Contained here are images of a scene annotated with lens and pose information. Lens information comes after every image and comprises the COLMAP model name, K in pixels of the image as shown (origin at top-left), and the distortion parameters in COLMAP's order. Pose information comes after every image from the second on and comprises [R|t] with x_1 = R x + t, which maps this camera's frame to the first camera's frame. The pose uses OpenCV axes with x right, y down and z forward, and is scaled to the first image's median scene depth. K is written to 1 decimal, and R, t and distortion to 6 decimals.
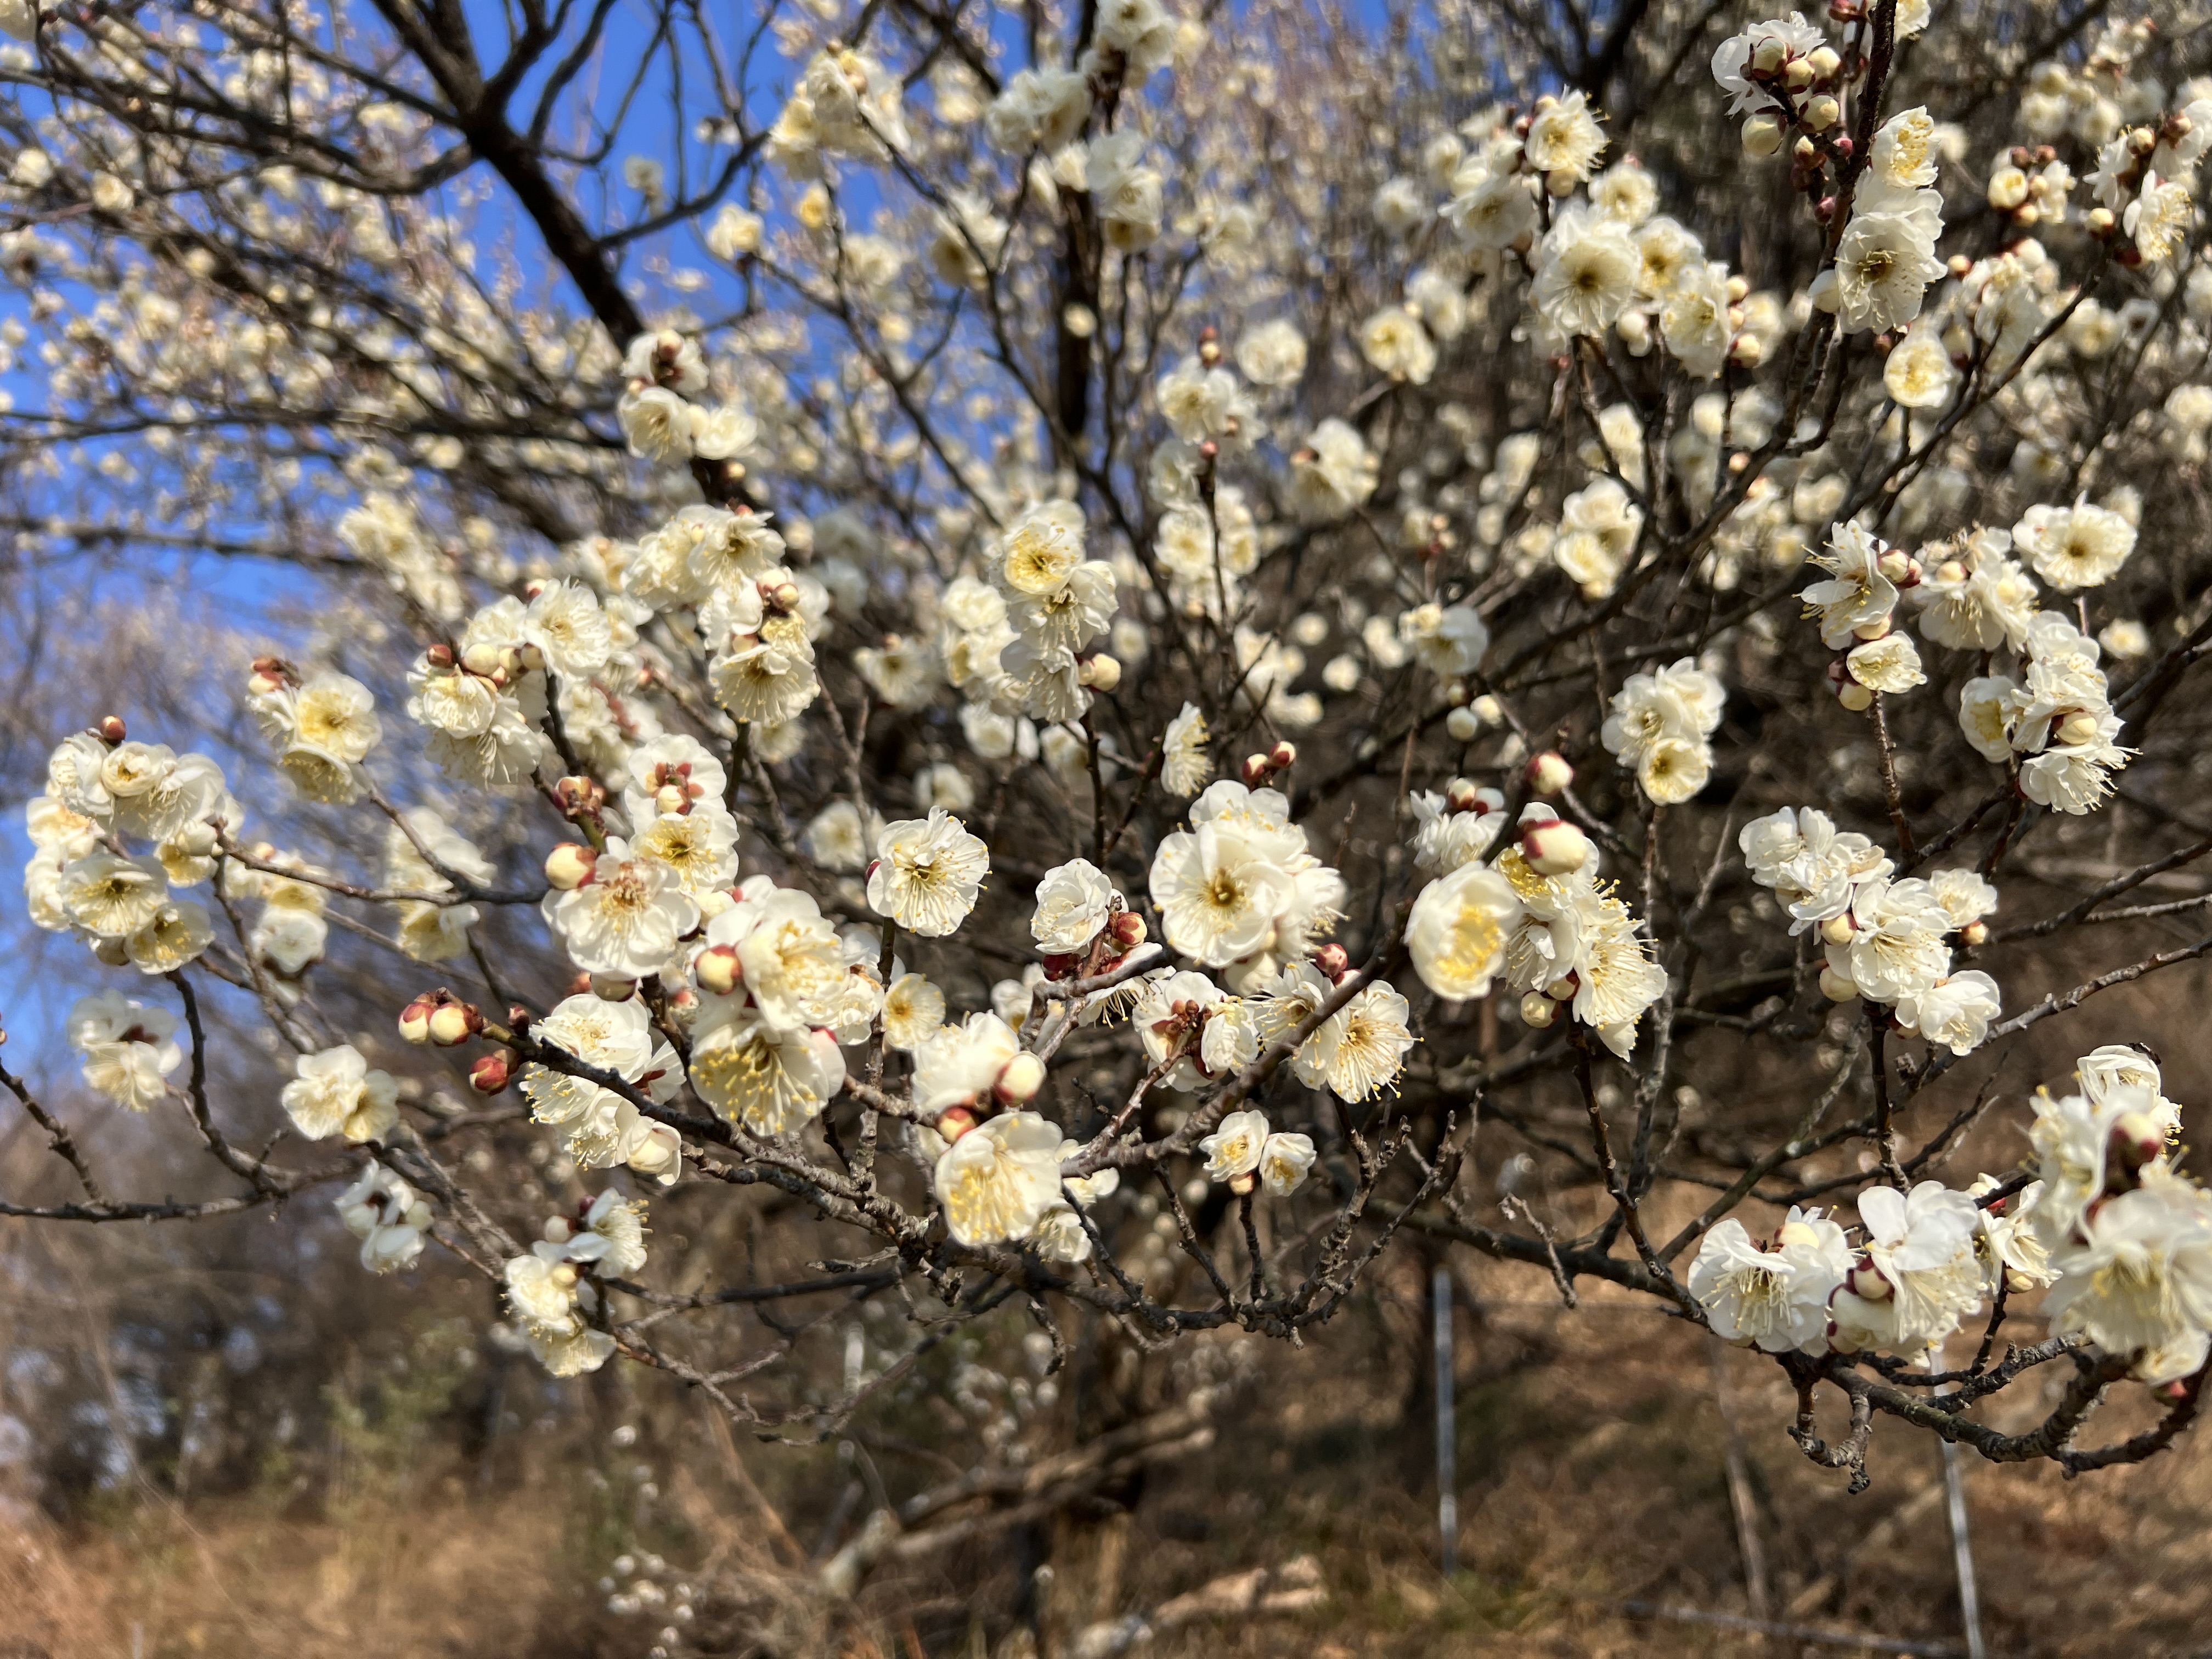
lens RADIAL K [[1734.0, 0, 1113.9], [0, 1734.0, 809.0], [0, 0, 1]] dist [0.046332, -0.002899]
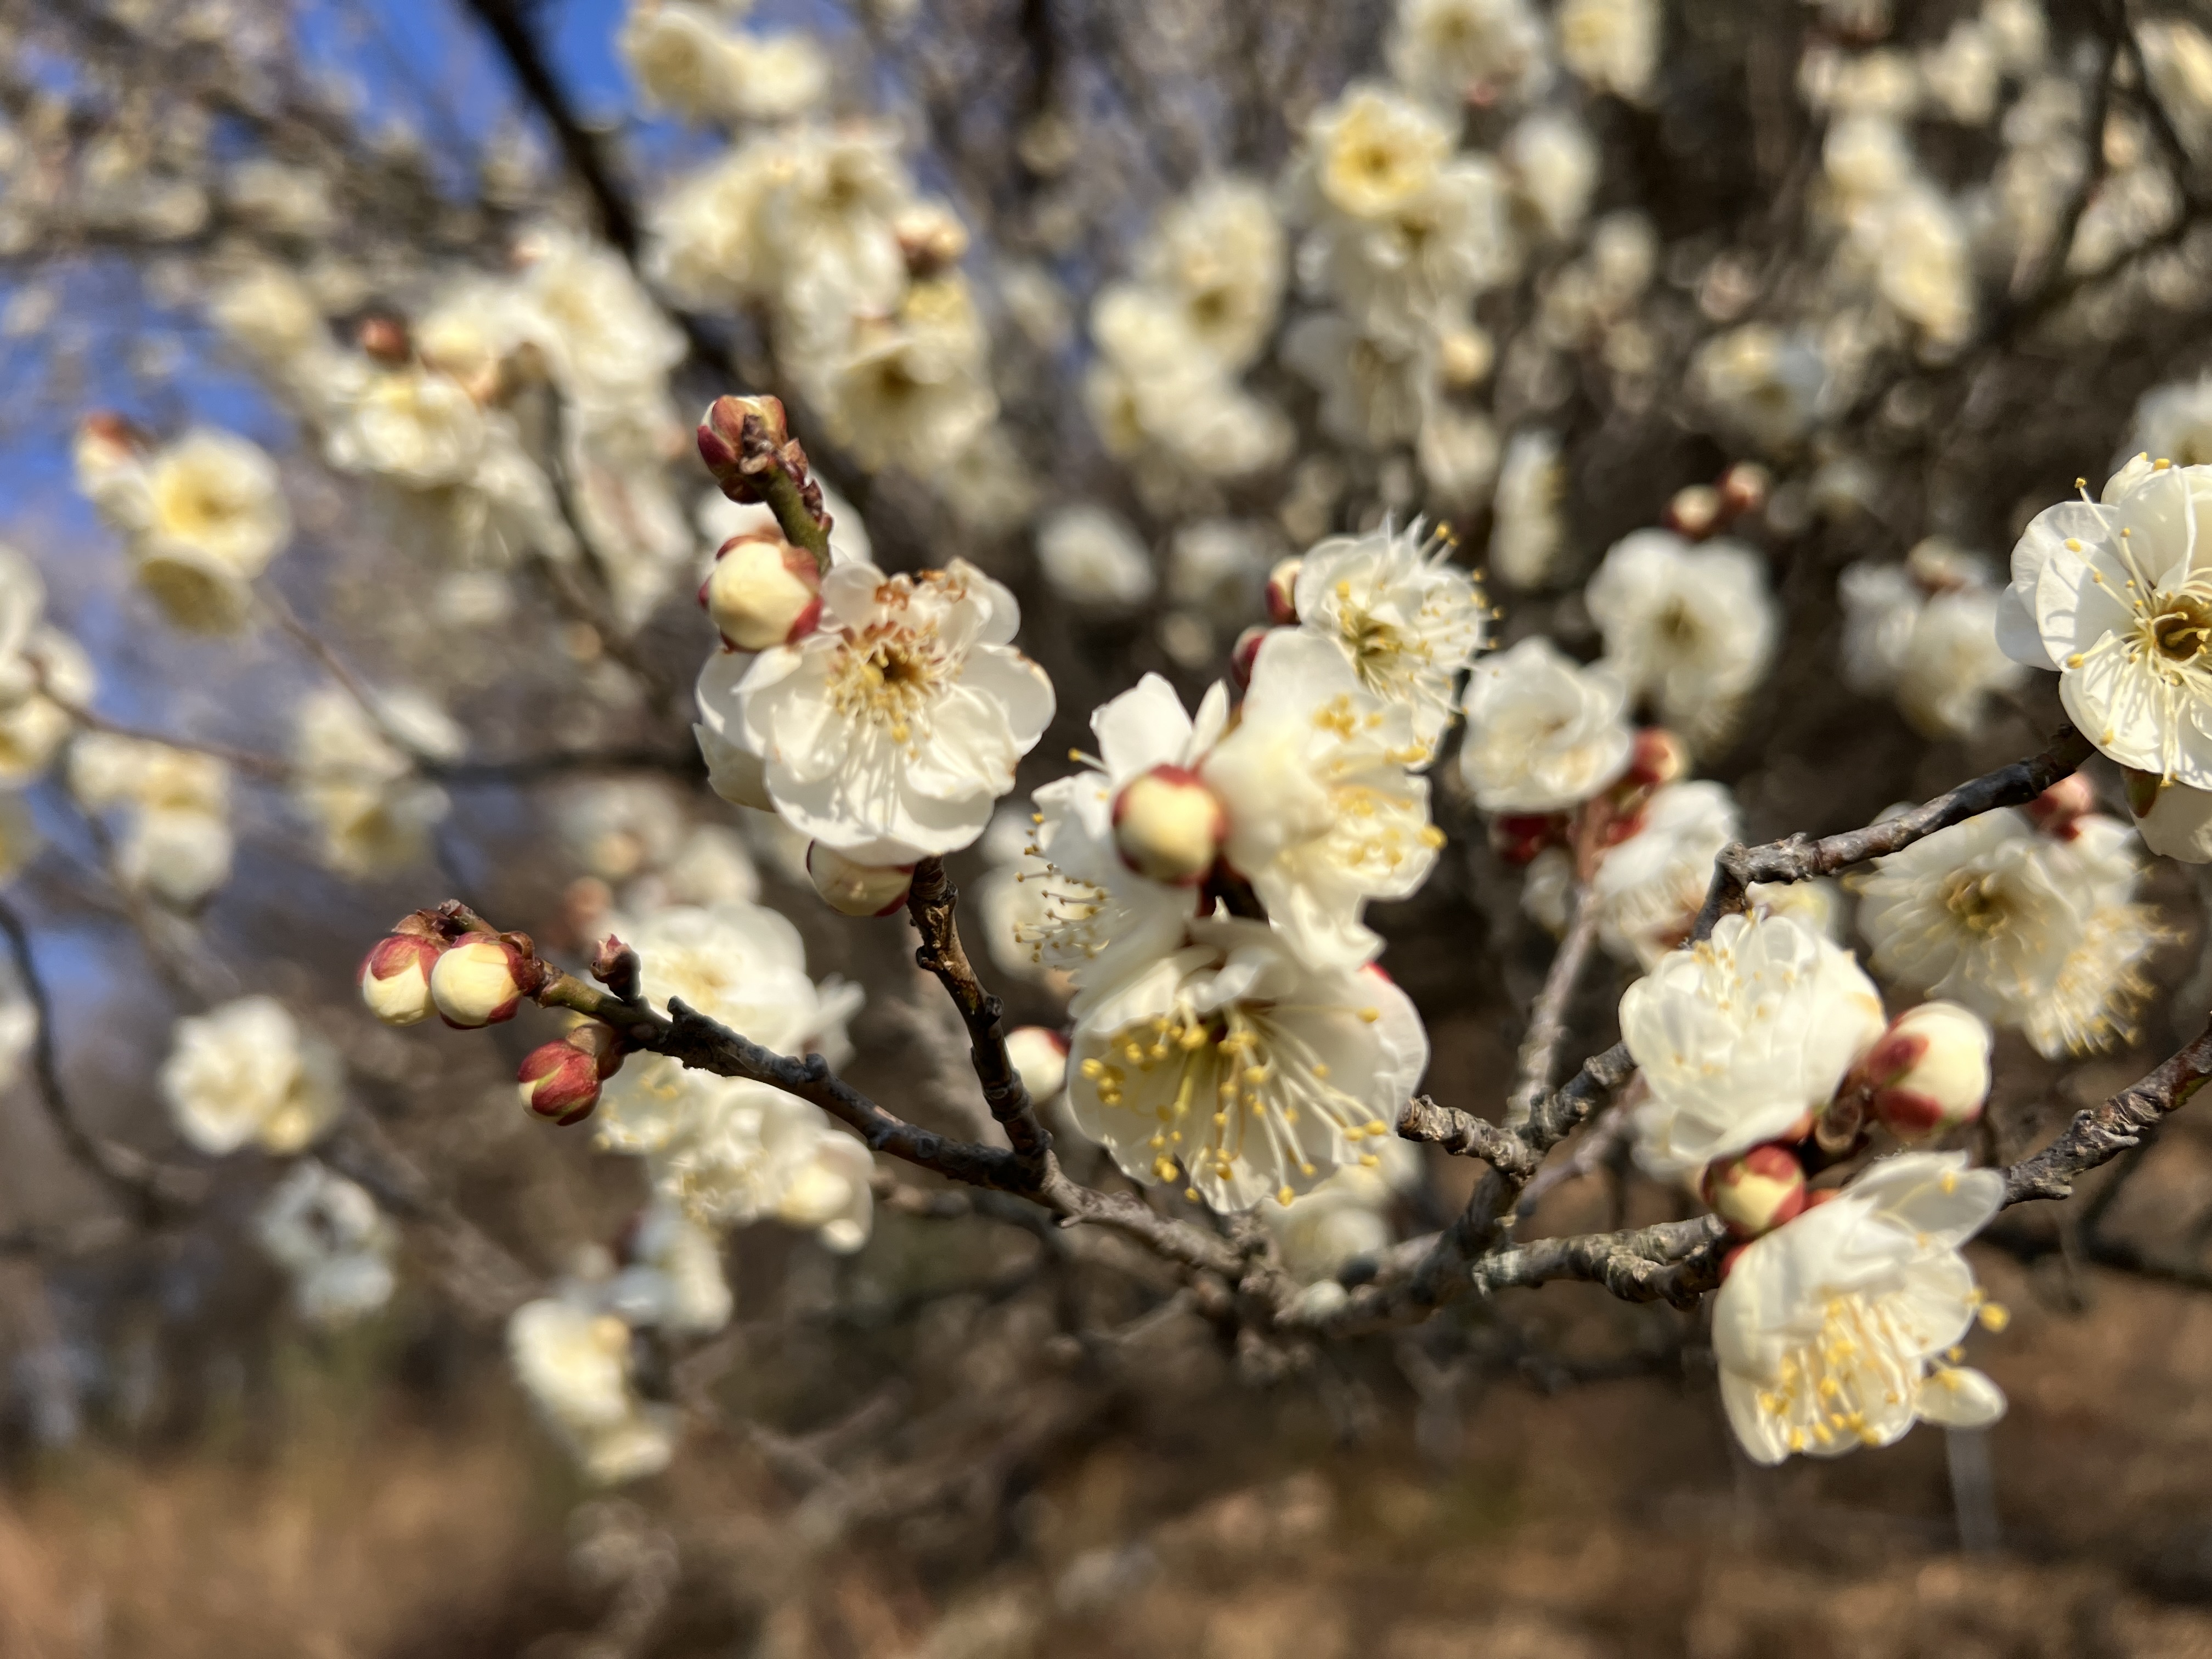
lens RADIAL K [[1734.0, 0, 1045.0], [0, 1734.0, 801.0], [0, 0, 1]] dist [0.046332, -0.002899]
pose [[0.999302, -0.036343, 0.008646, -0.195757], [0.035911, 0.998308, 0.045738, 0.051356], [-0.010293, -0.045395, 0.998916, 0.456839]]
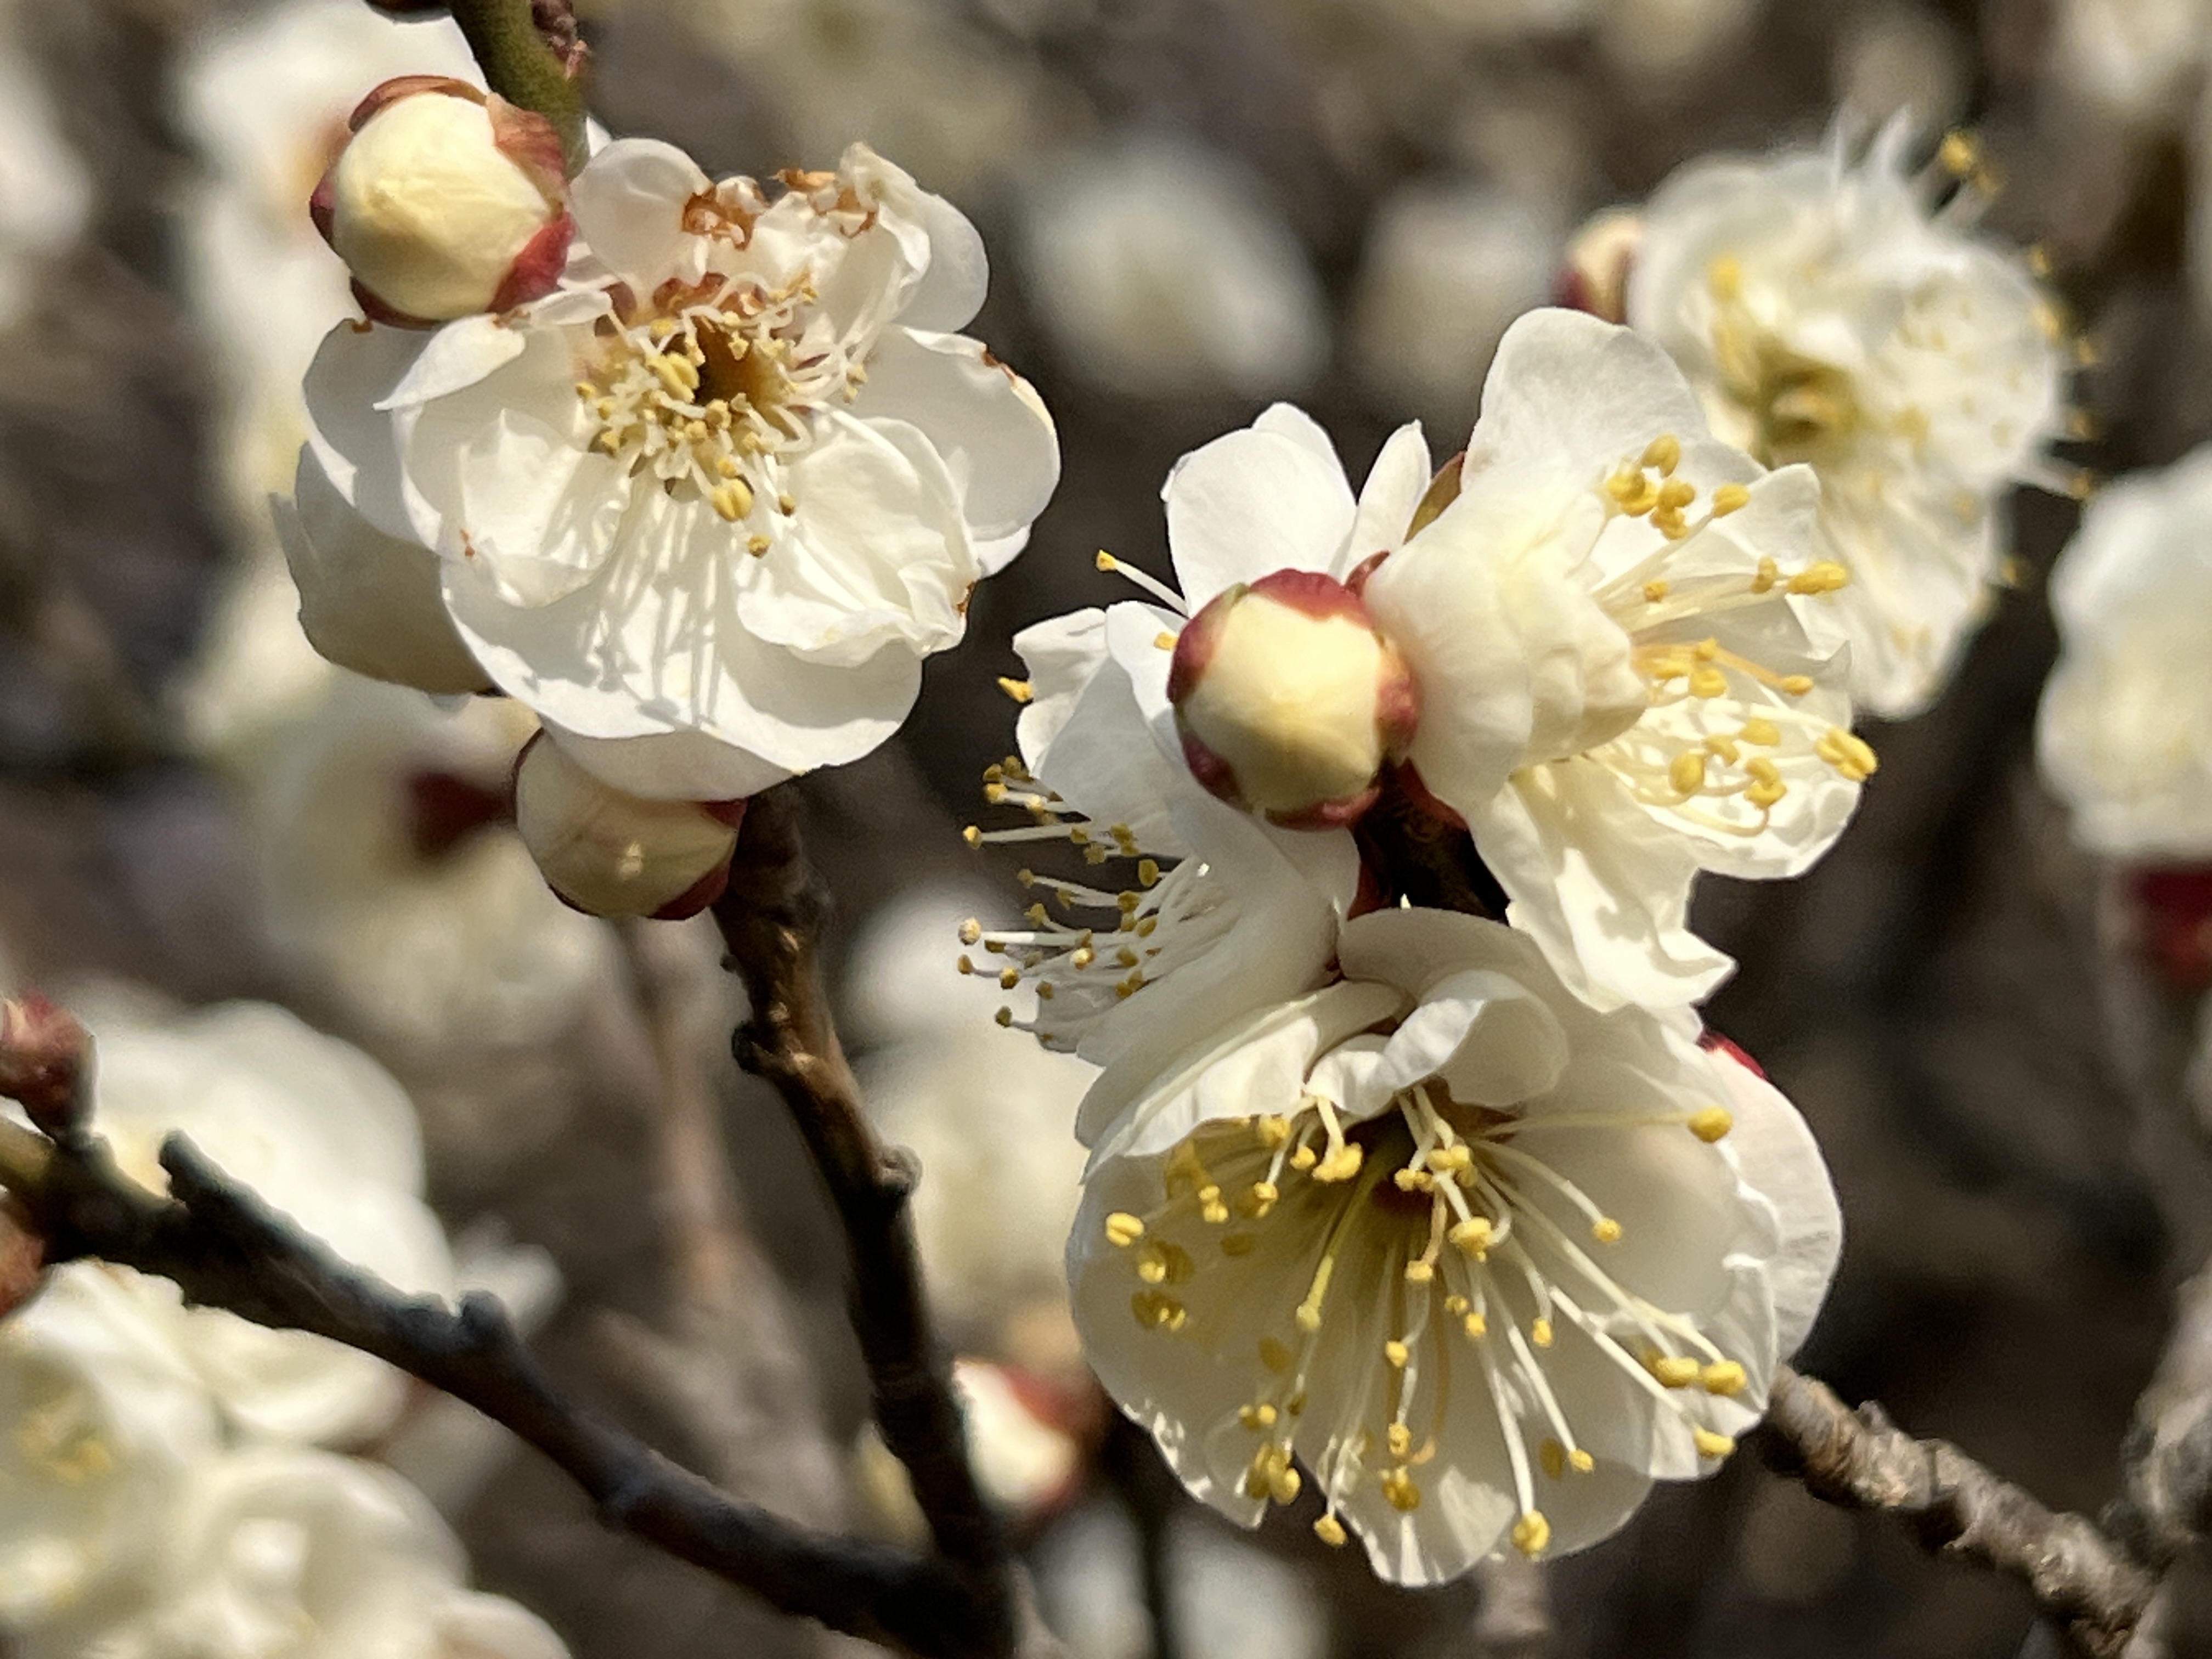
lens RADIAL K [[5242.4, 0, 1101.4], [0, 5242.4, 830.2], [0, 0, 1]] dist [-0.027922, 0.000000]
pose [[0.999510, -0.008125, 0.030213, -0.201076], [0.008075, 0.999966, 0.001787, 0.079976], [-0.030226, -0.001542, 0.999542, 0.324114]]
